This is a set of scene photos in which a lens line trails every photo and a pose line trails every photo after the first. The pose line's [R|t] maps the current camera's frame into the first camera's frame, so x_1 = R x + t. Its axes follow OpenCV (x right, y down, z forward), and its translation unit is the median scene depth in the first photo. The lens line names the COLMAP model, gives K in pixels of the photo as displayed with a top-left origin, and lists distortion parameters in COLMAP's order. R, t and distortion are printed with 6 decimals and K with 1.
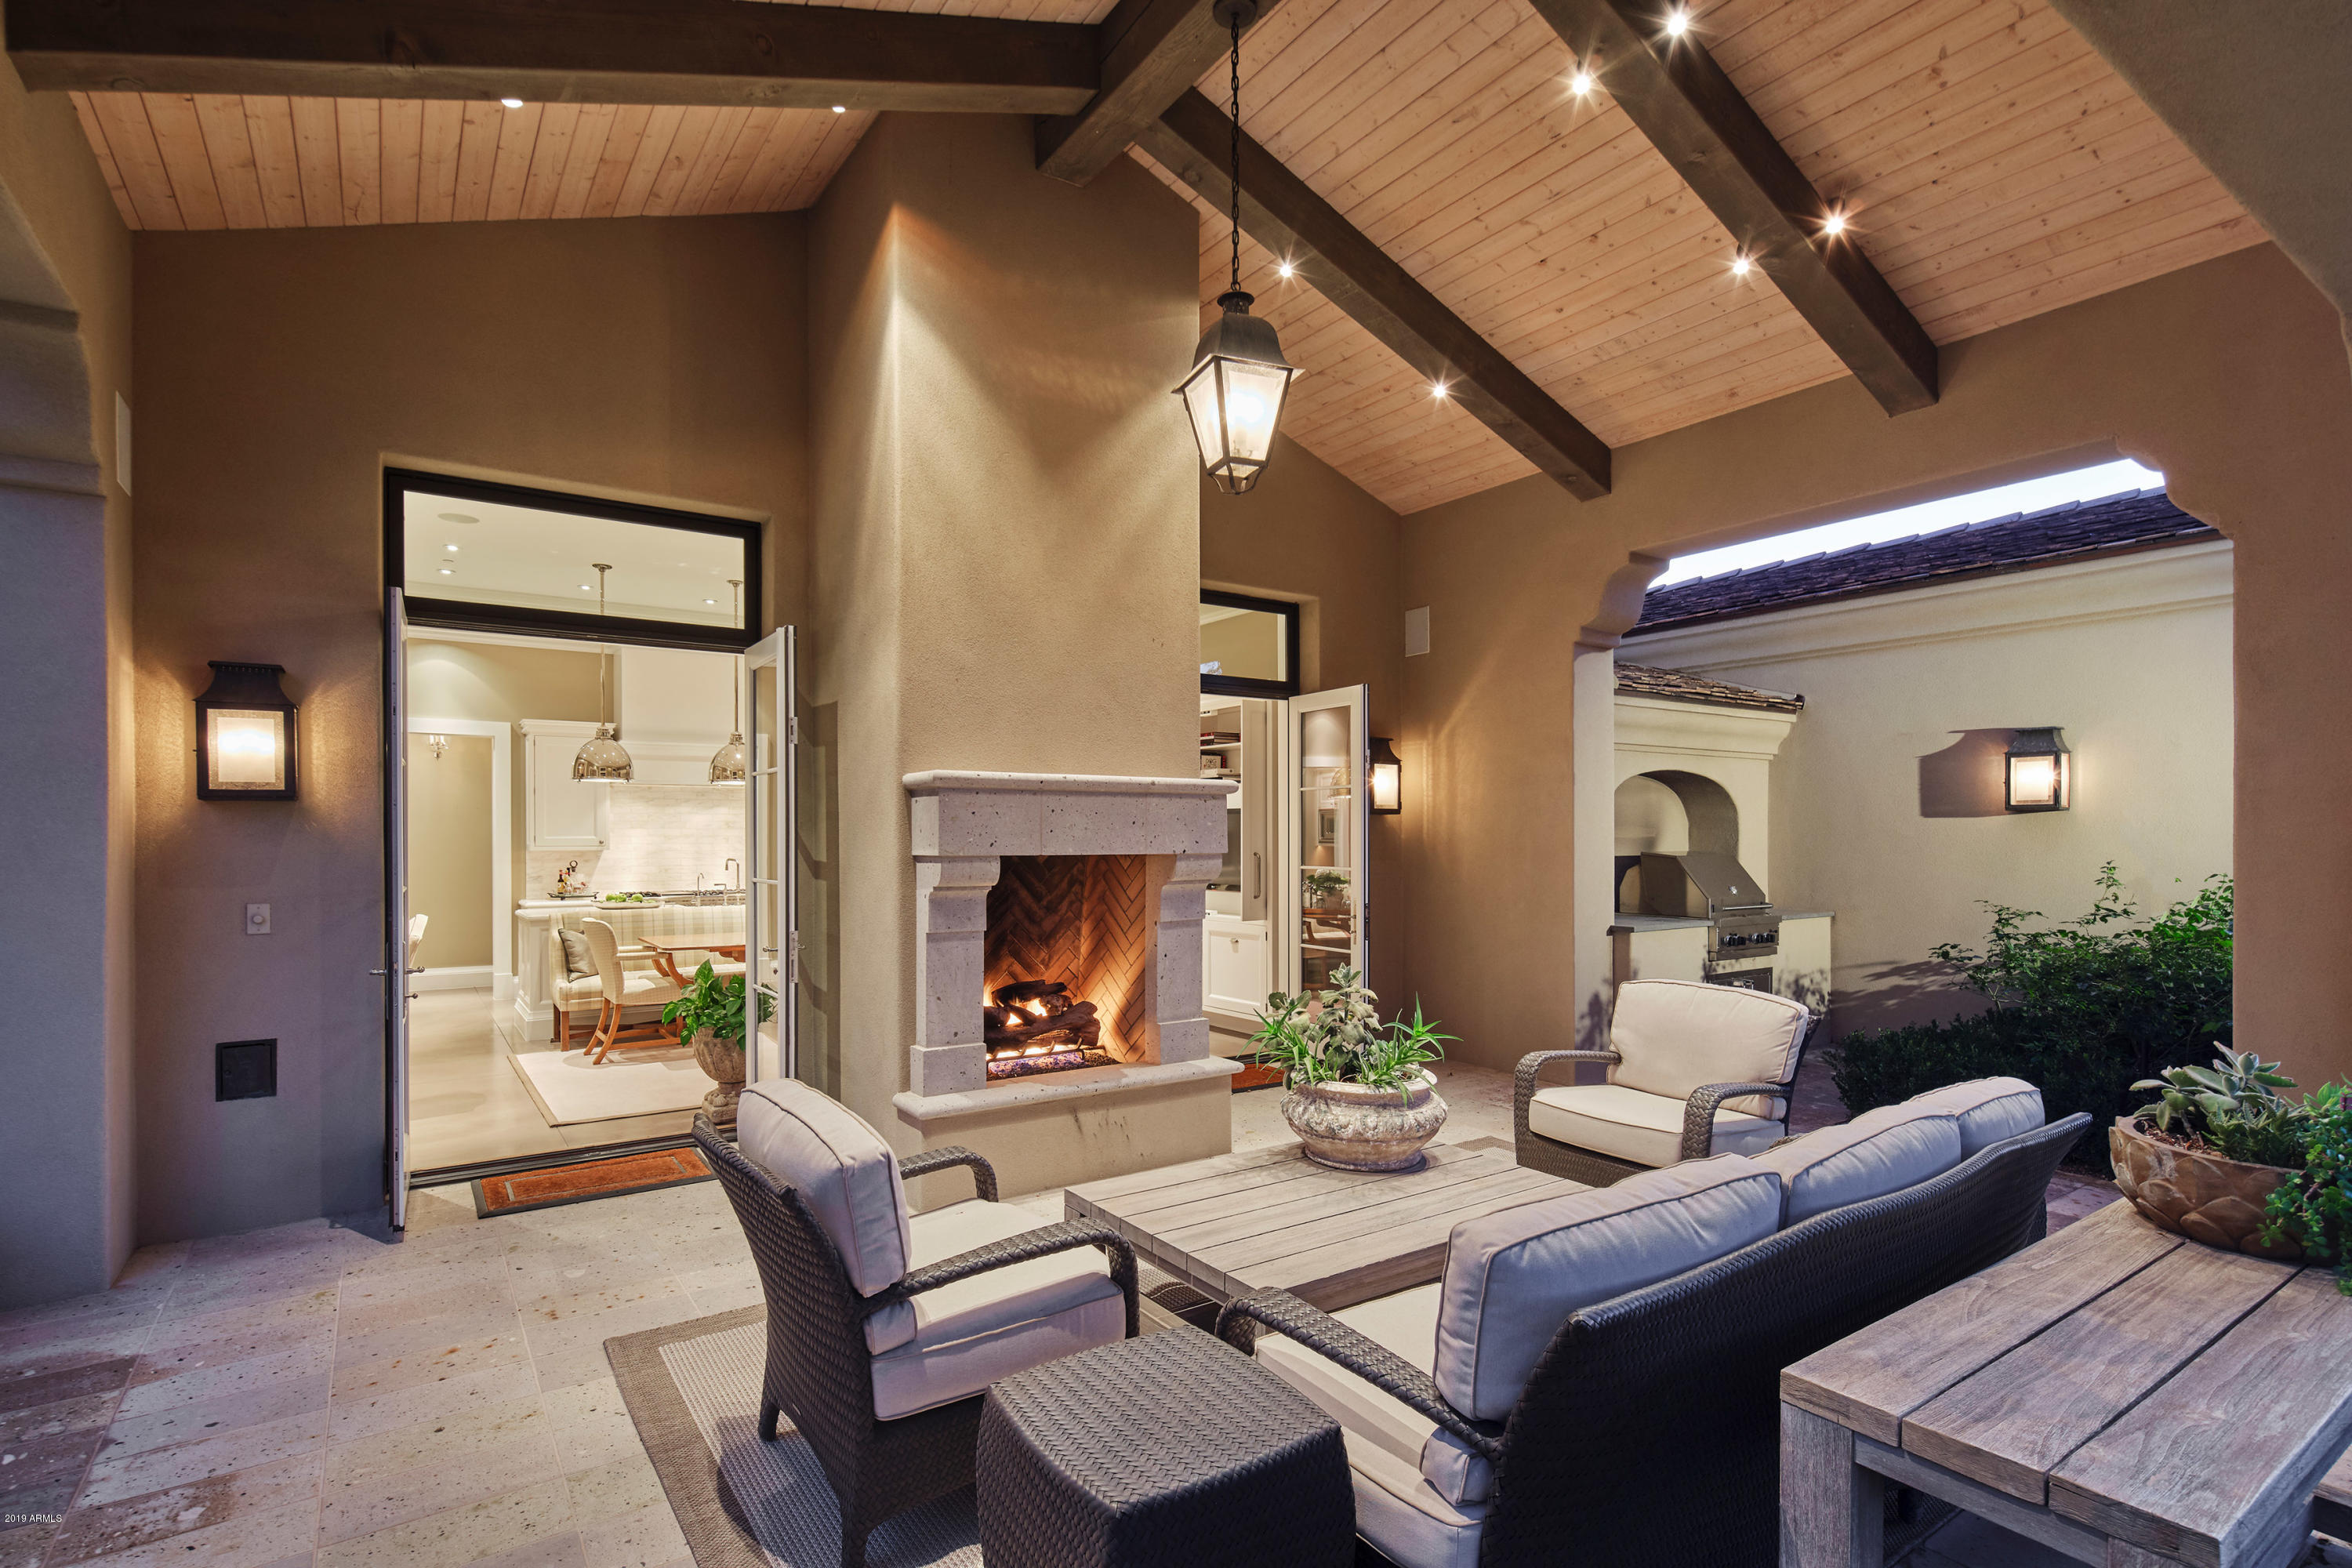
lens RADIAL K [[1145.4, 0, 1172.9], [0, 1145.4, 839.7], [0, 0, 1]] dist [0.000481, -0.000018]
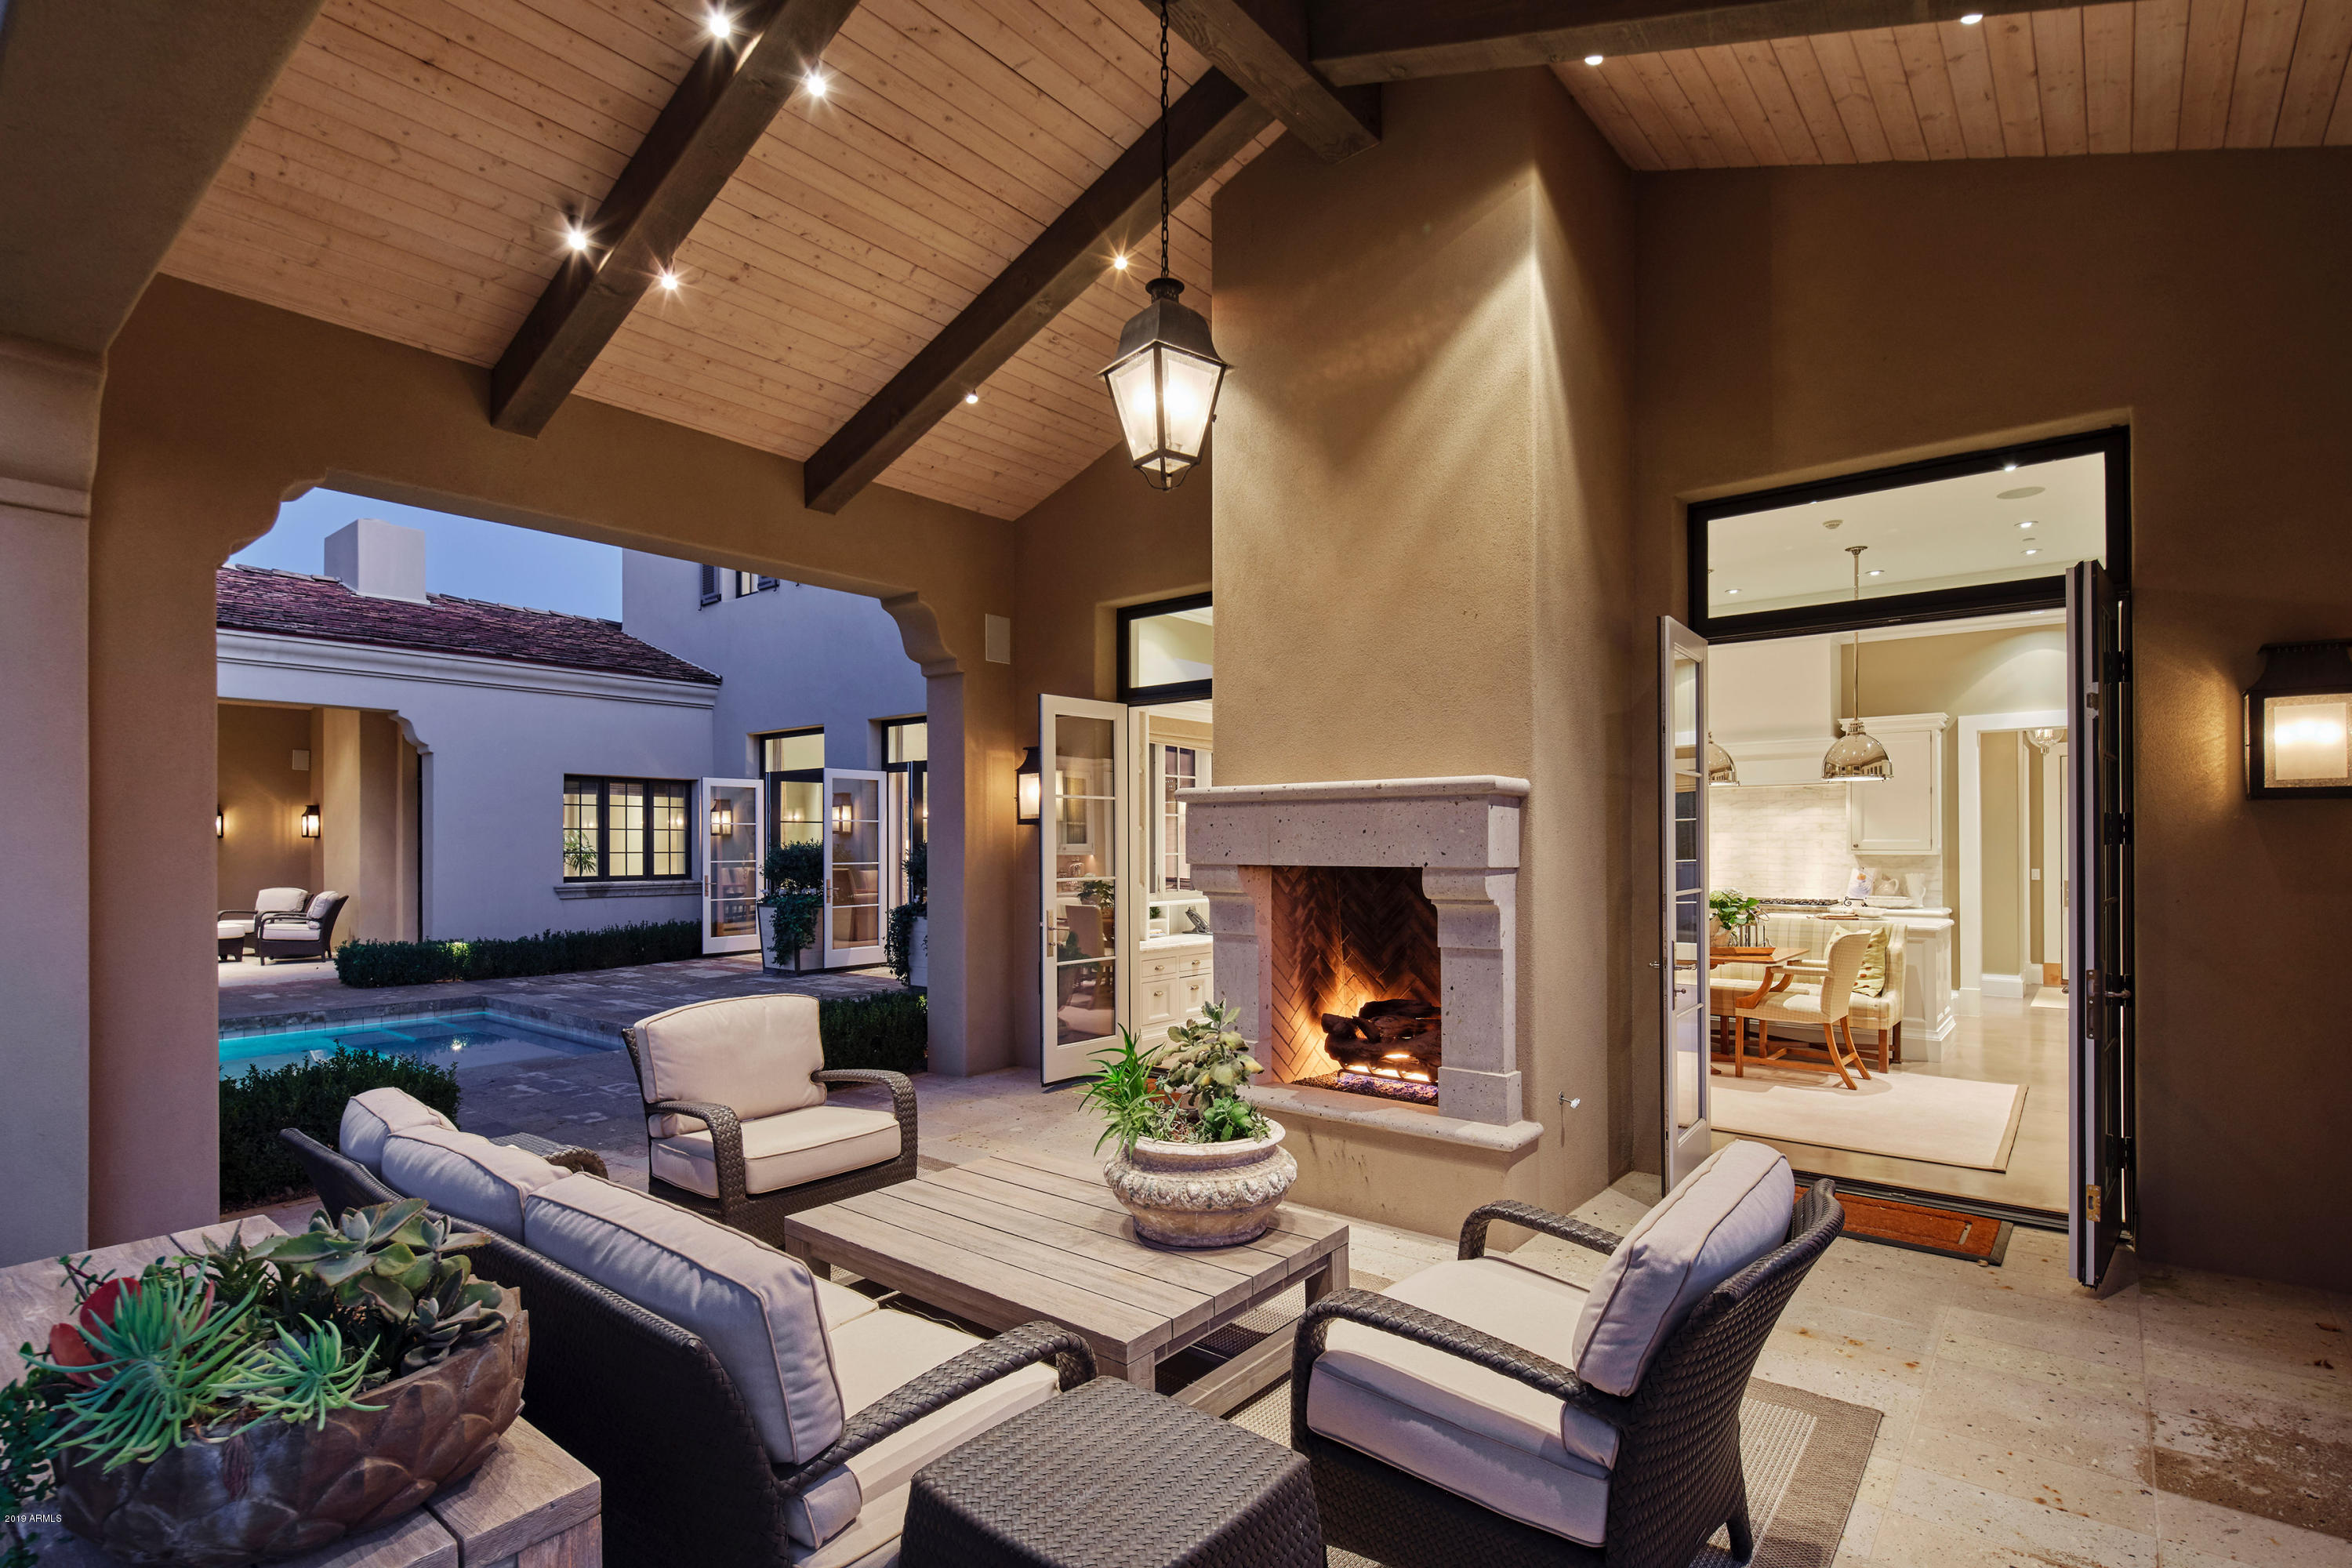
lens RADIAL K [[1145.4, 0, 1140.5], [0, 1145.4, 839.2], [0, 0, 1]] dist [0.000481, -0.000018]
pose [[0.262382, 0.000246, -0.964964, 0.768717], [0.000984, 0.999999, 0.000523, -0.009329], [0.964964, -0.001087, 0.262382, 0.577471]]
